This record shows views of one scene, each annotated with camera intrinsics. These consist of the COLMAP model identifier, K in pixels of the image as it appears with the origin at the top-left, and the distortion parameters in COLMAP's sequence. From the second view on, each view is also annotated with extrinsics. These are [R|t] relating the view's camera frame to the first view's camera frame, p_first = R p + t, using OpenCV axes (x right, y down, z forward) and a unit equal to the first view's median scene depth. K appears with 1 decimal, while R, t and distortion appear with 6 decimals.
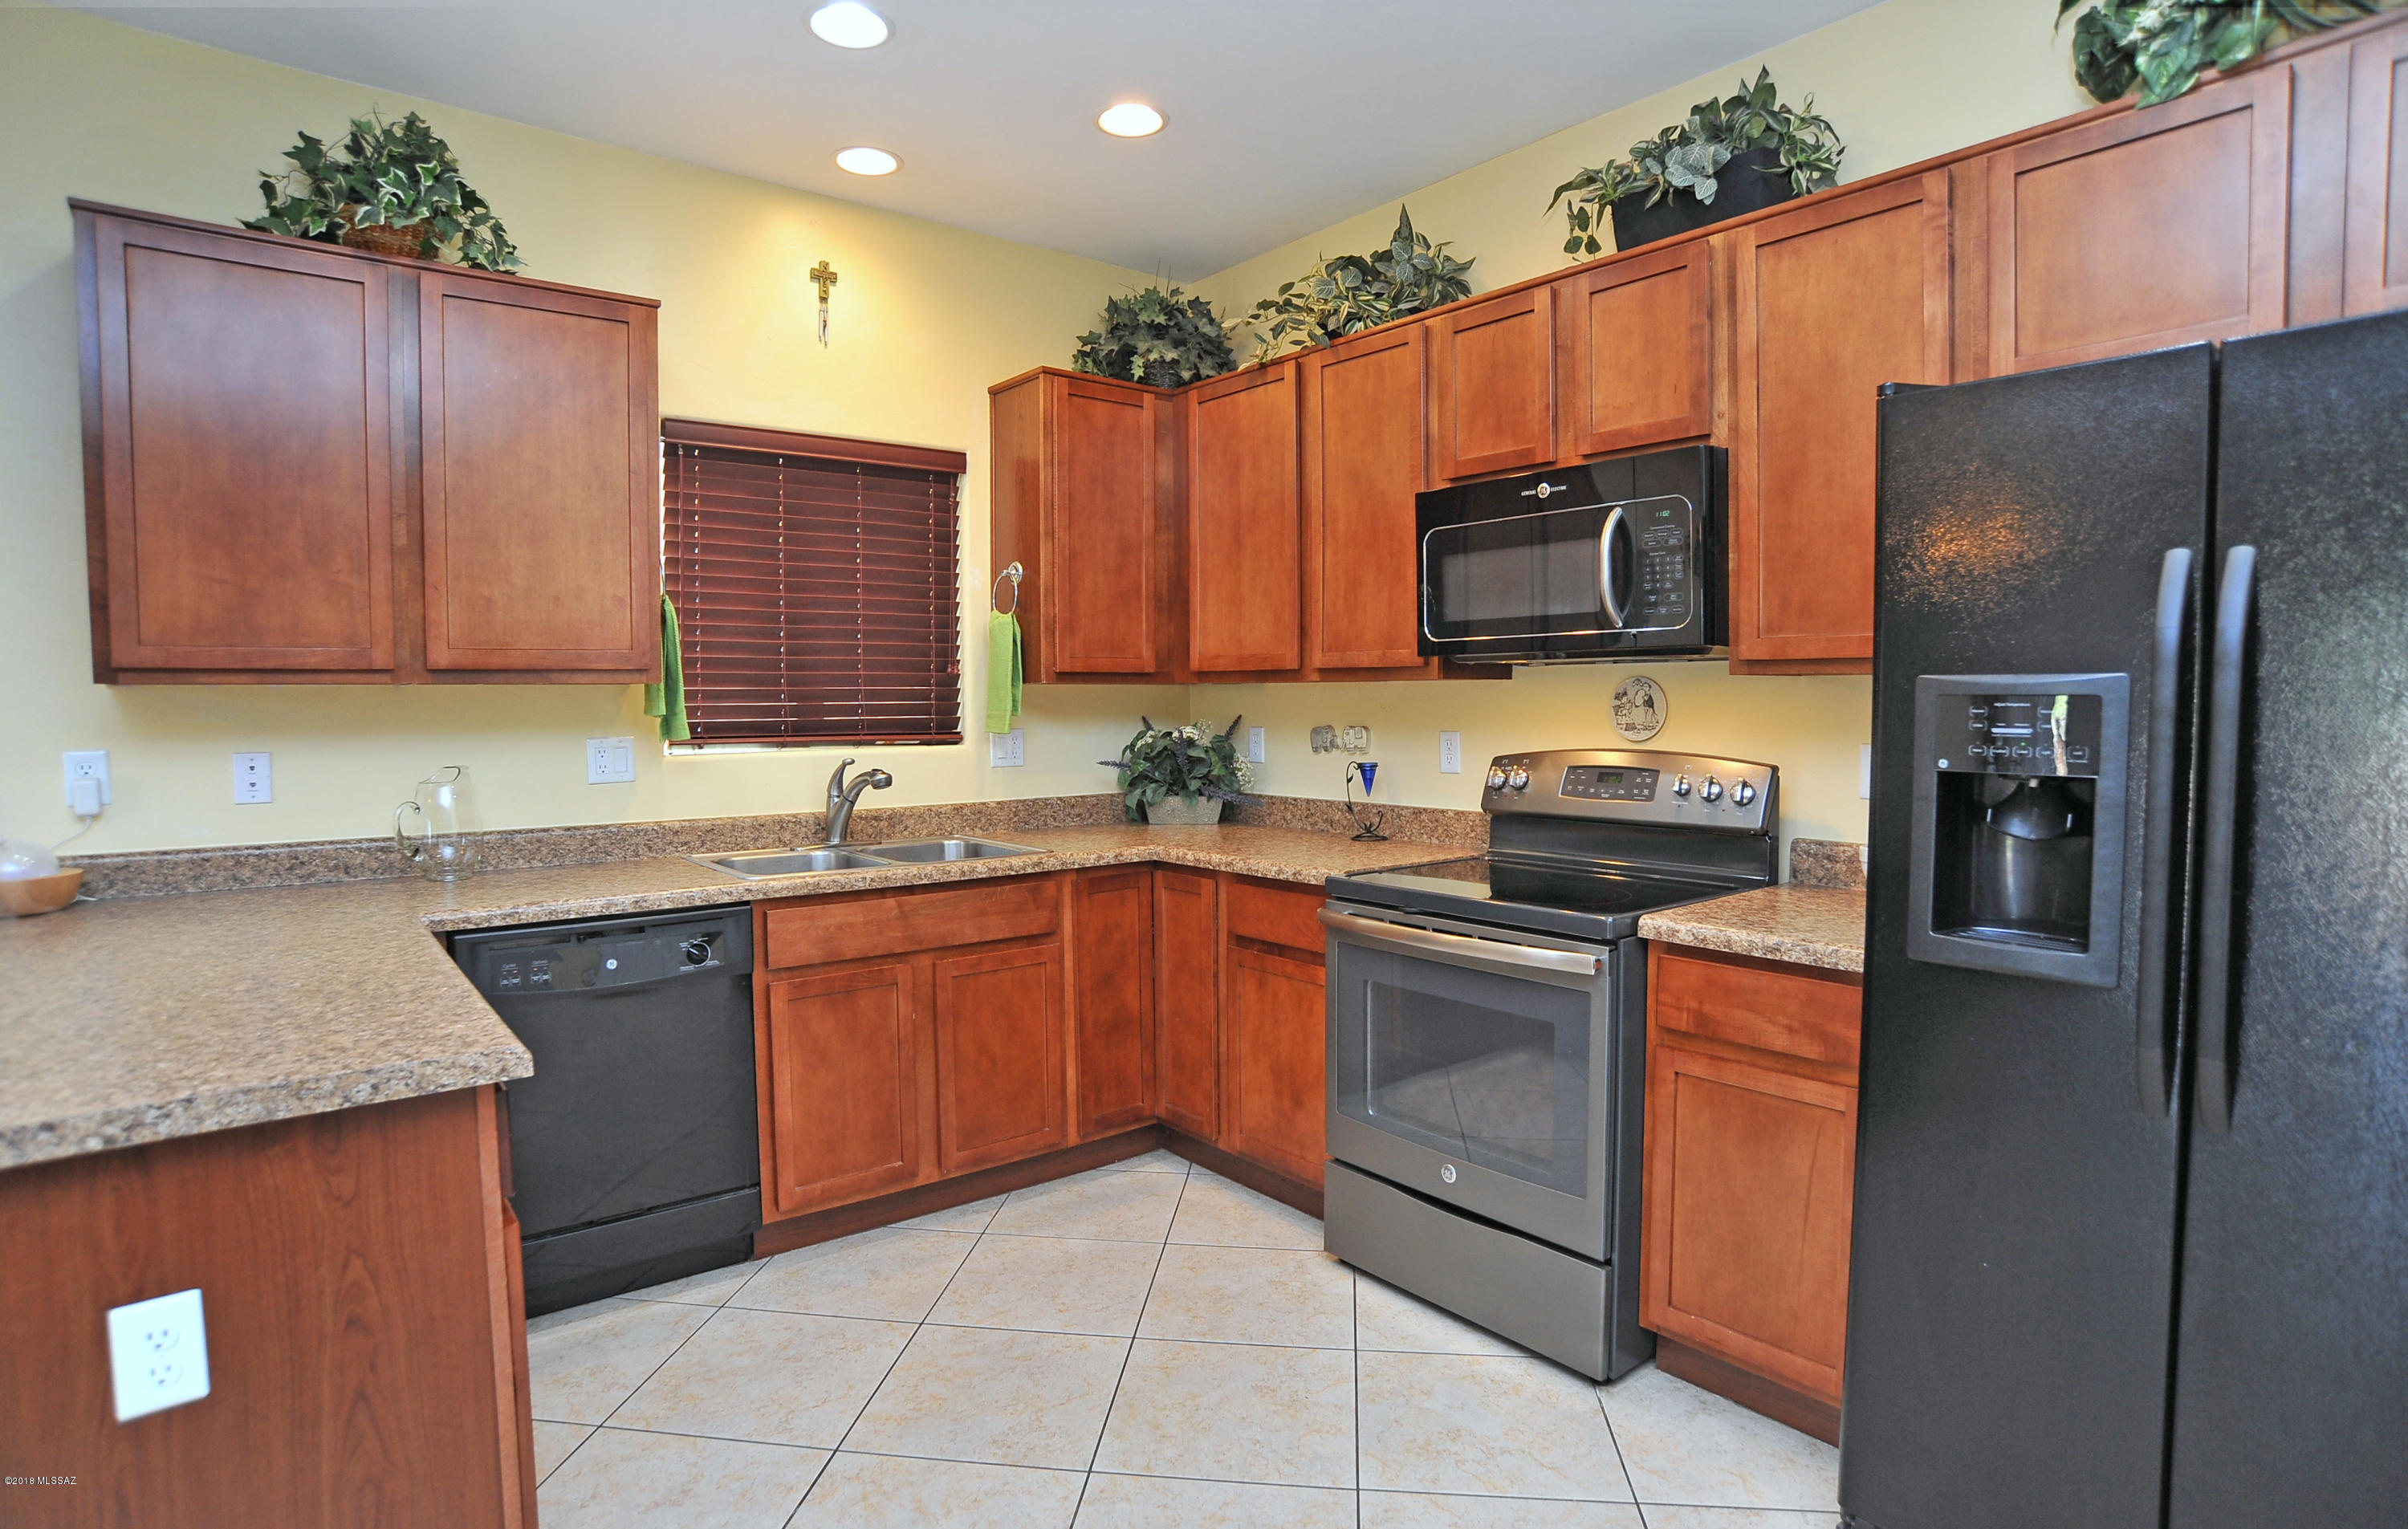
lens RADIAL K [[1243.8, 0, 1204.7], [0, 1243.8, 746.1], [0, 0, 1]] dist [-0.073399, 0.000422]
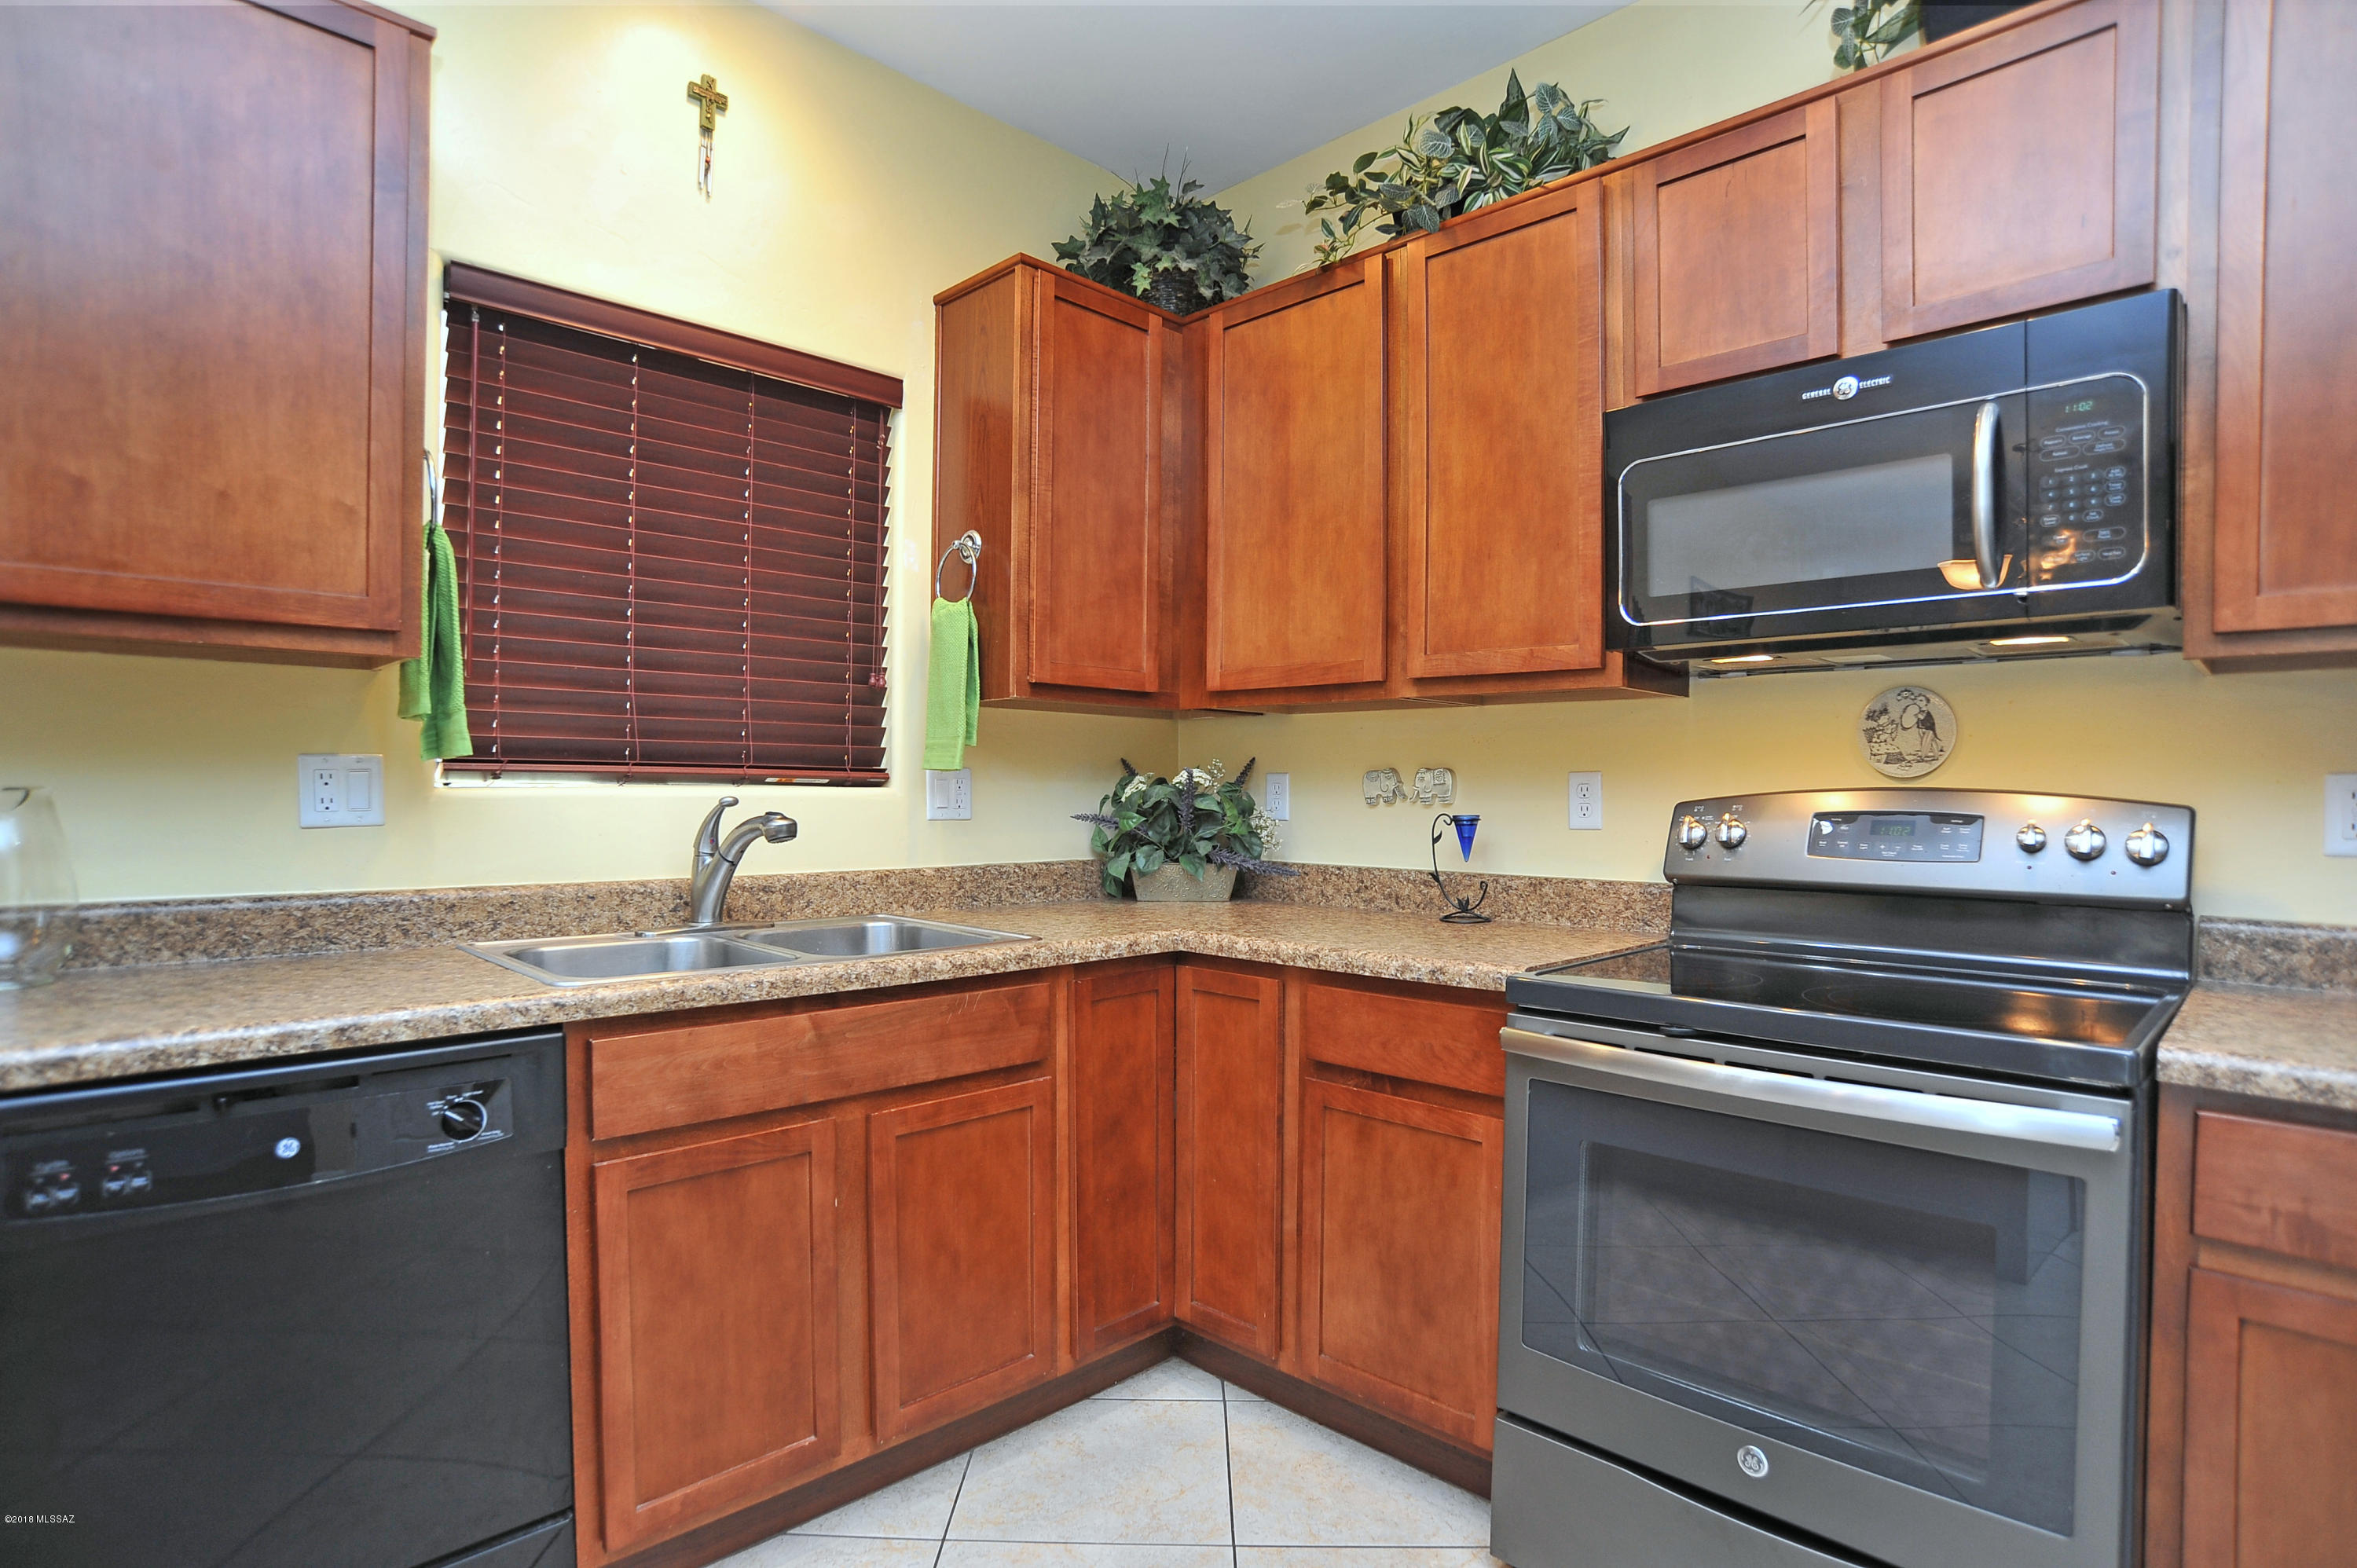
lens RADIAL K [[1199.2, 0, 1184.2], [0, 1199.2, 806.6], [0, 0, 1]] dist [-0.089511, 0.040784]
pose [[0.993929, 0.011644, 0.109409, -0.122348], [-0.008977, 0.999651, -0.024835, 0.030524], [-0.109660, 0.023702, 0.993686, 0.365548]]
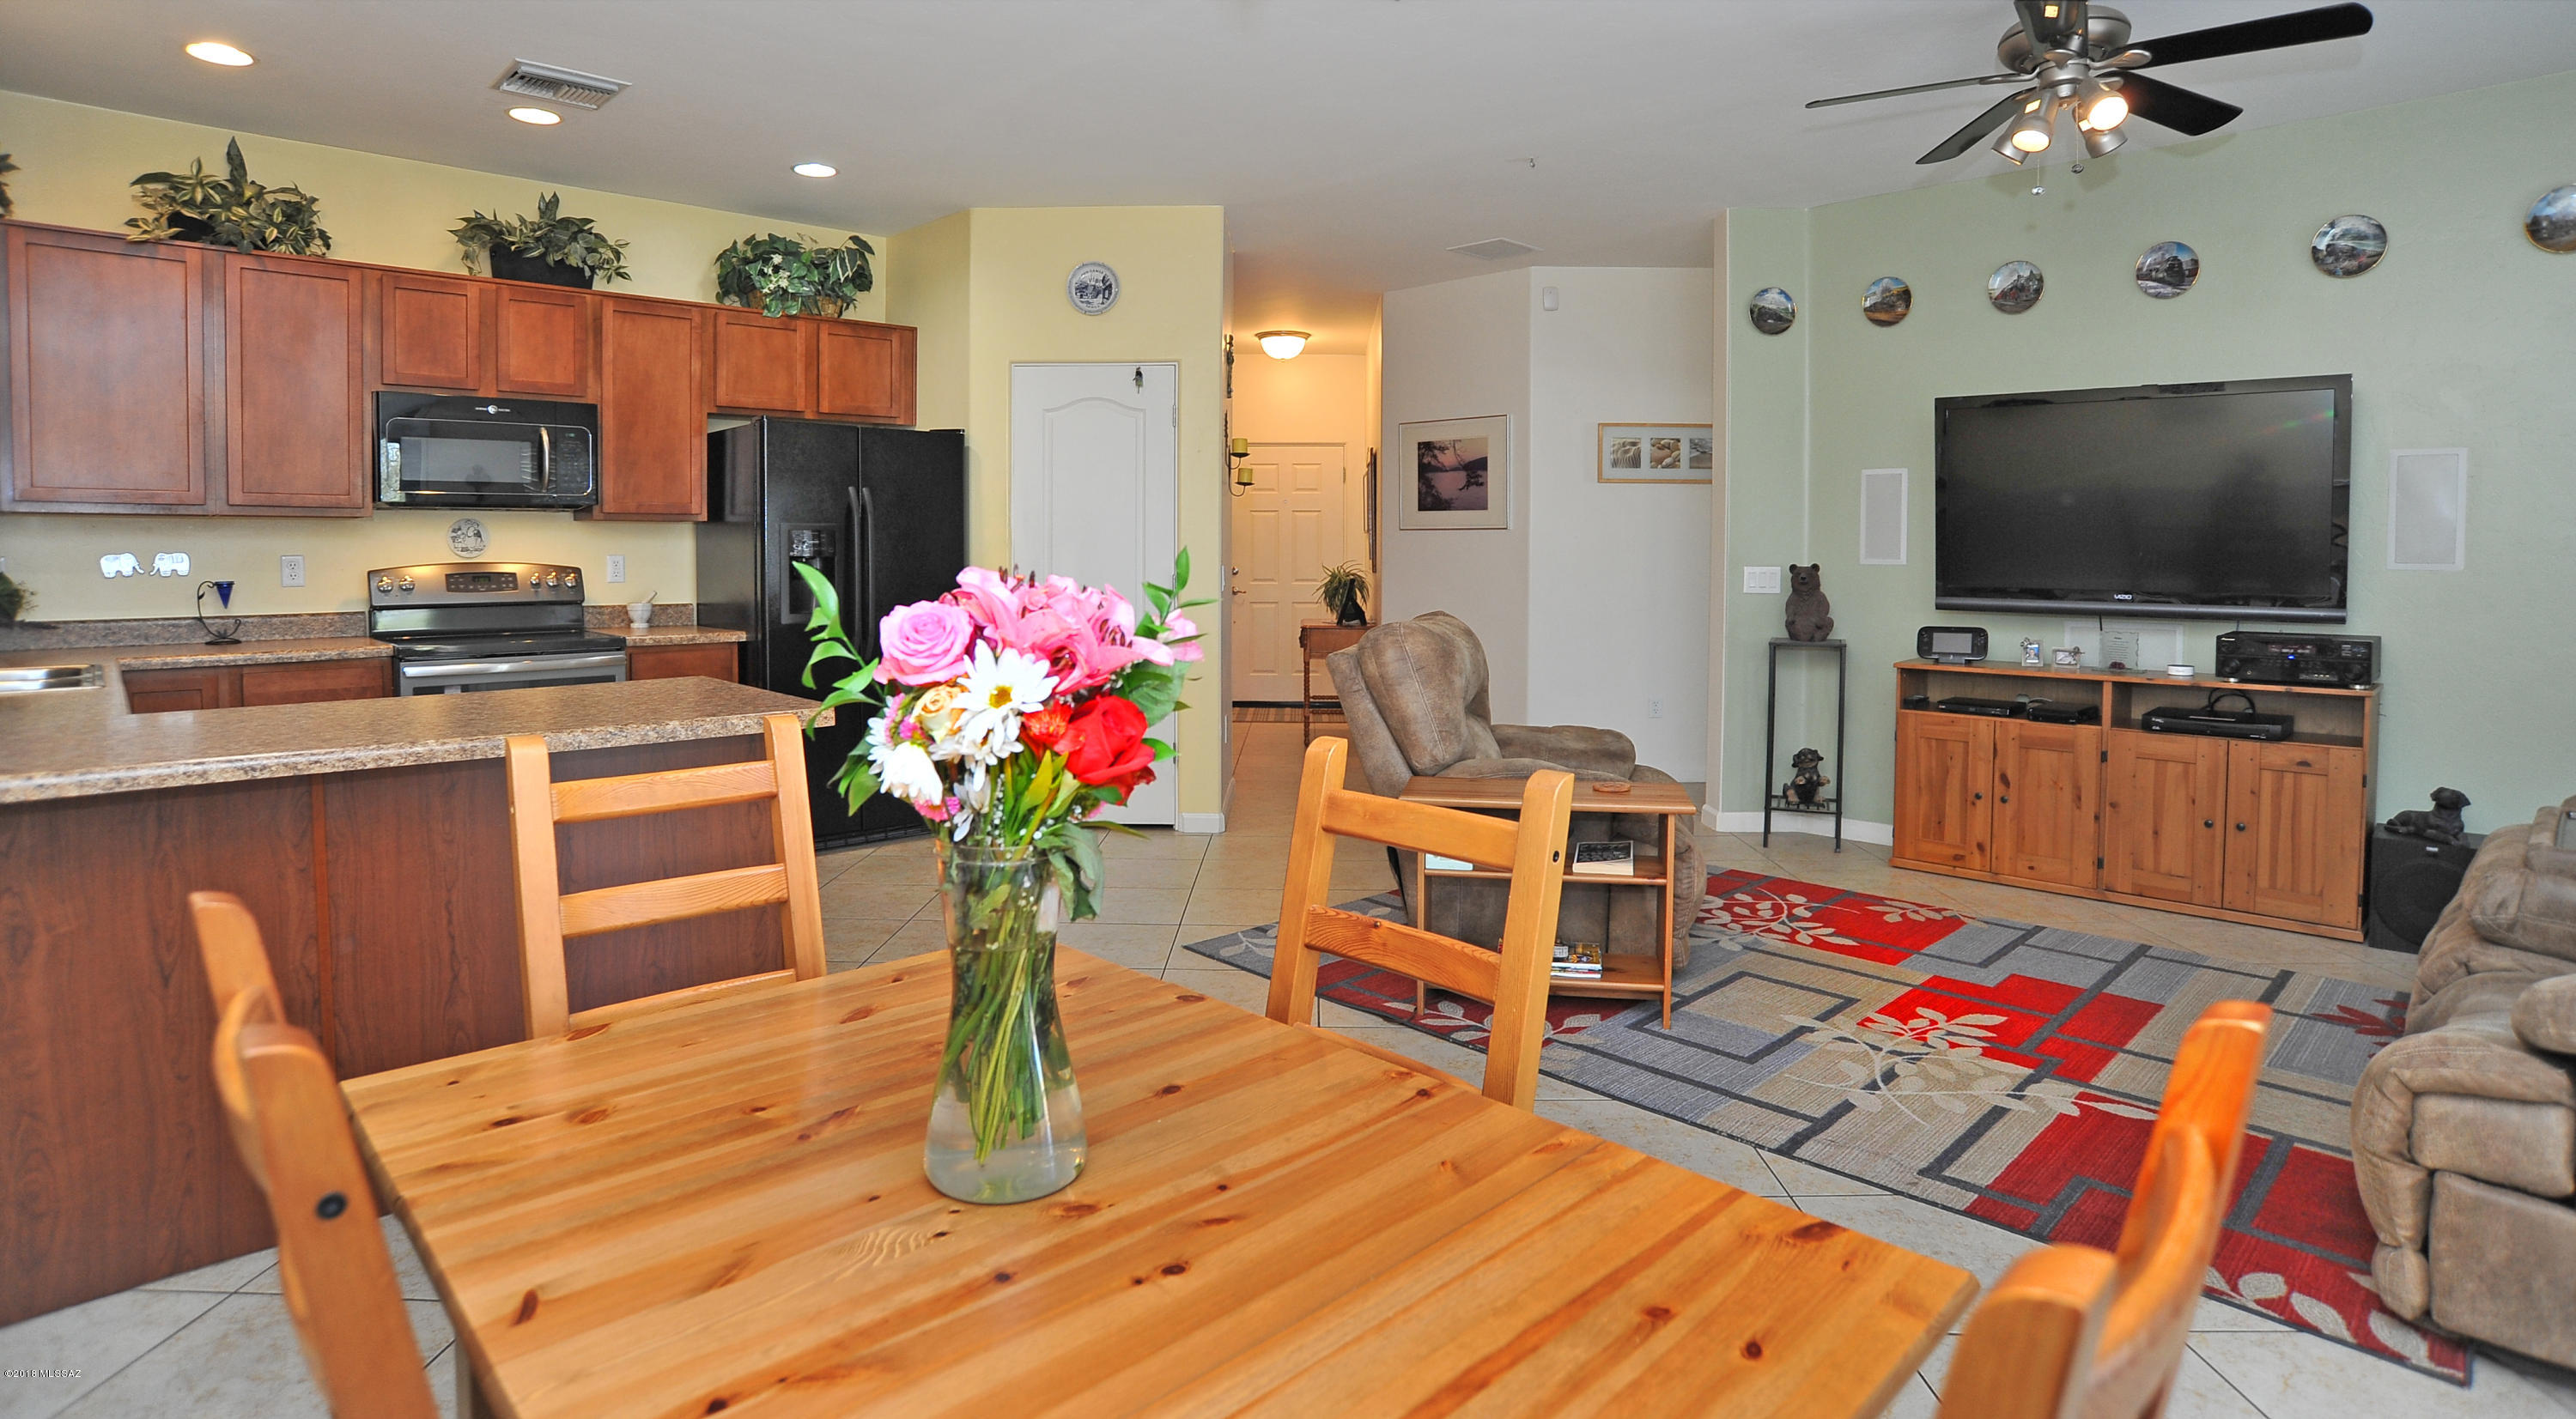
lens RADIAL K [[1297.6, 0, 1268.0], [0, 1297.6, 585.7], [0, 0, 1]] dist [-0.100124, 0.047774]
pose [[-0.080809, -0.024911, 0.996418, -1.333681], [0.038136, 0.998878, 0.028065, 0.025358], [-0.996000, 0.040267, -0.079768, 0.066562]]
